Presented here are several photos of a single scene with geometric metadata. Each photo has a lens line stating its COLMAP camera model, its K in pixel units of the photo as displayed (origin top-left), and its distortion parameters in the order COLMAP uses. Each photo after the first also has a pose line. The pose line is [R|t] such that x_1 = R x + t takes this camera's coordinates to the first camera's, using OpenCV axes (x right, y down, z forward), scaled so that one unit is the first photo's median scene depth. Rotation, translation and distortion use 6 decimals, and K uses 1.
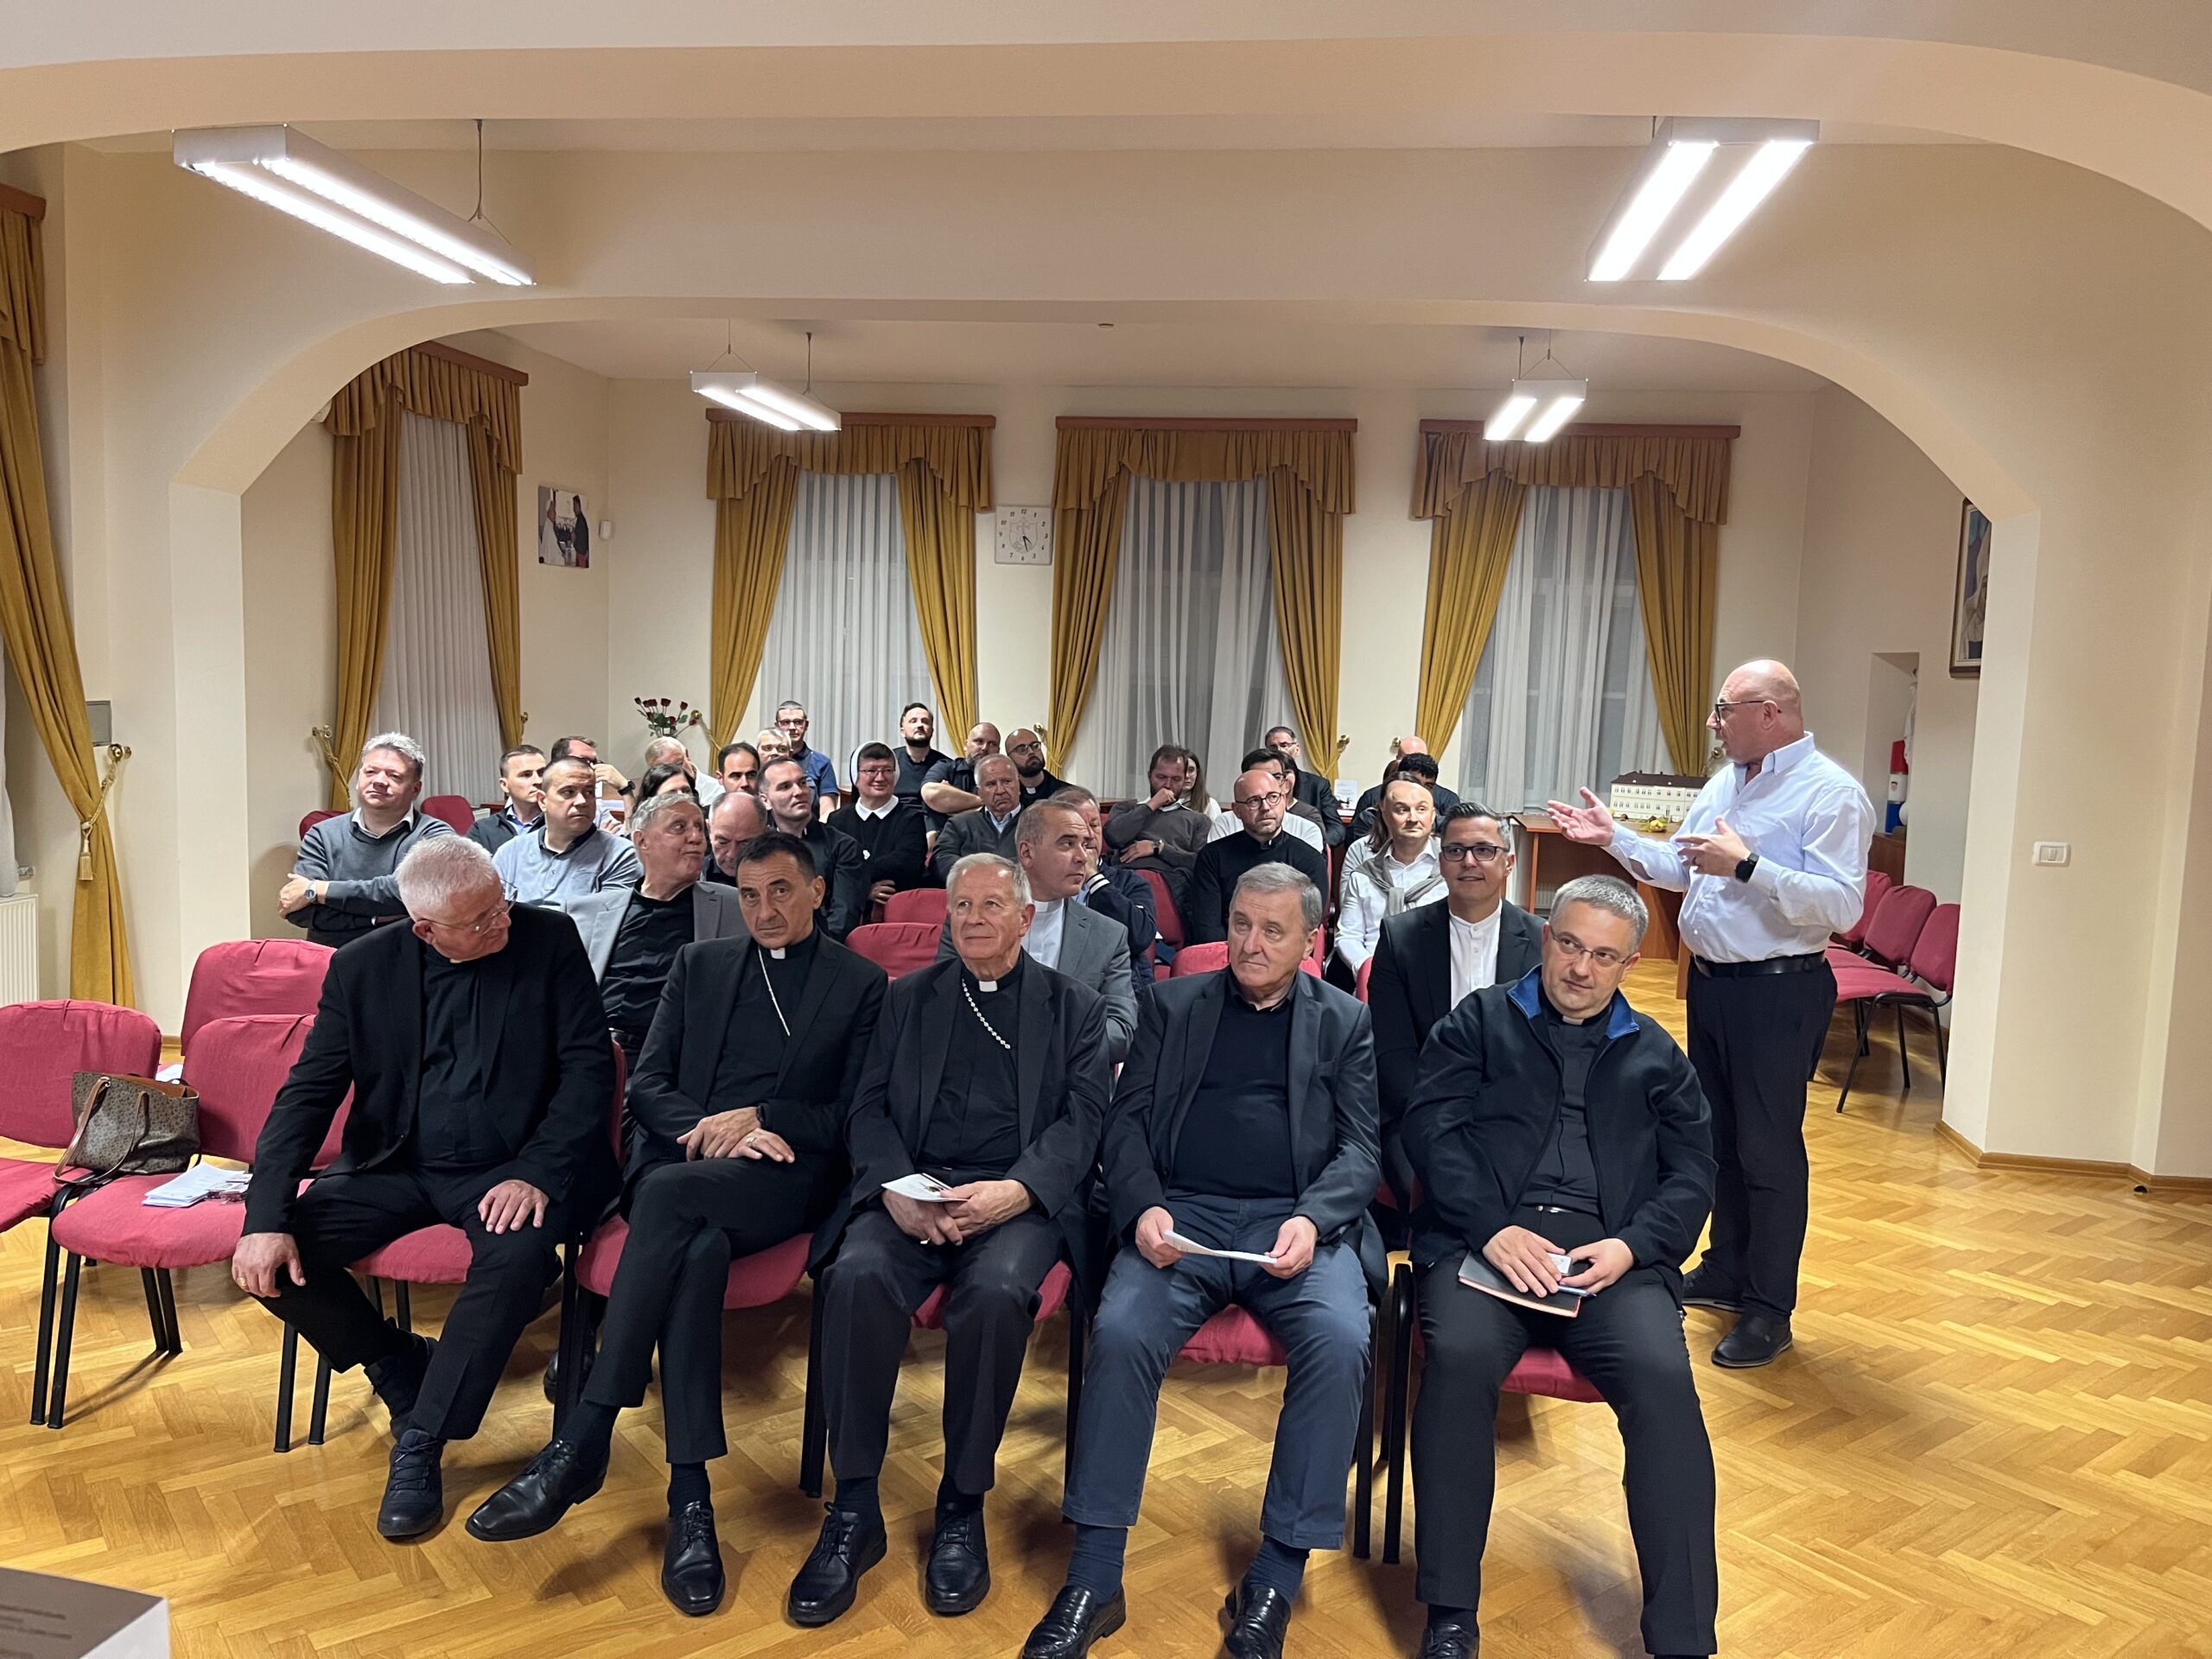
lens RADIAL K [[1684.6, 0, 1092.3], [0, 1684.6, 841.1], [0, 0, 1]] dist [0.054169, -0.074686]
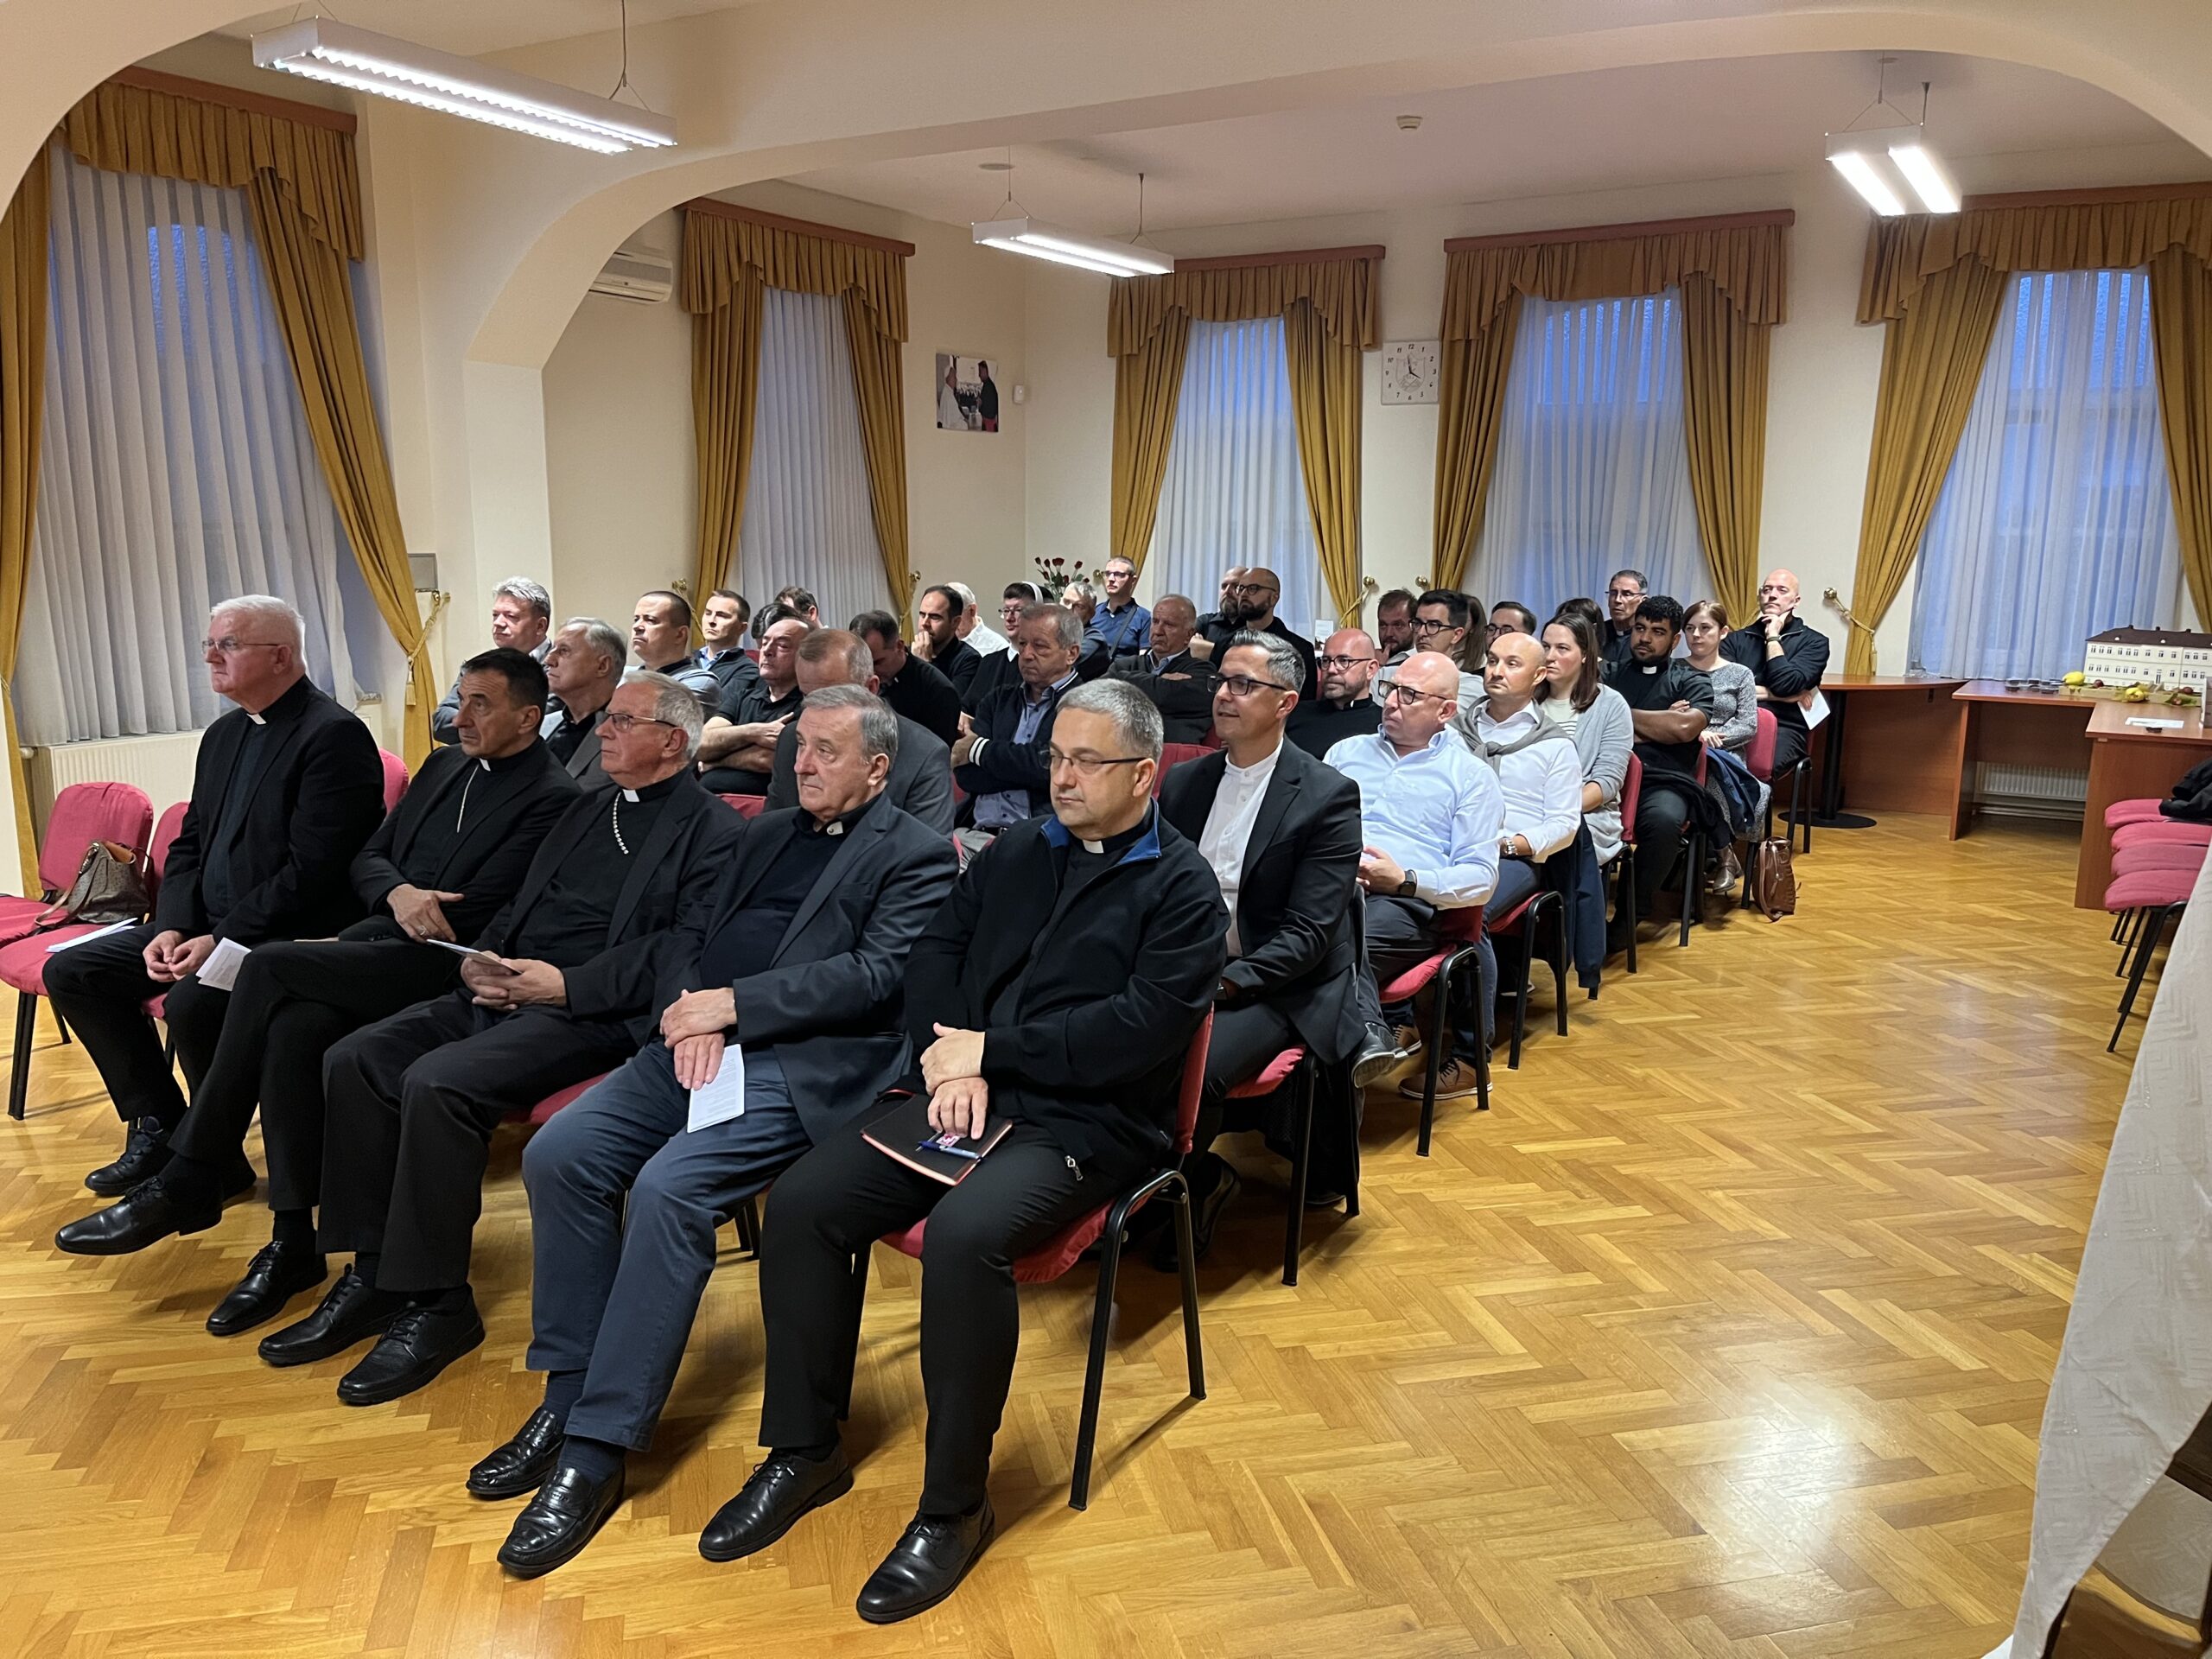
lens RADIAL K [[1684.6, 0, 1103.2], [0, 1684.6, 829.5], [0, 0, 1]] dist [0.054169, -0.074686]
pose [[0.918352, 0.047429, -0.392913, 0.186618], [-0.021306, 0.997278, 0.070586, 0.007480], [0.395191, -0.056451, 0.916863, 0.065107]]
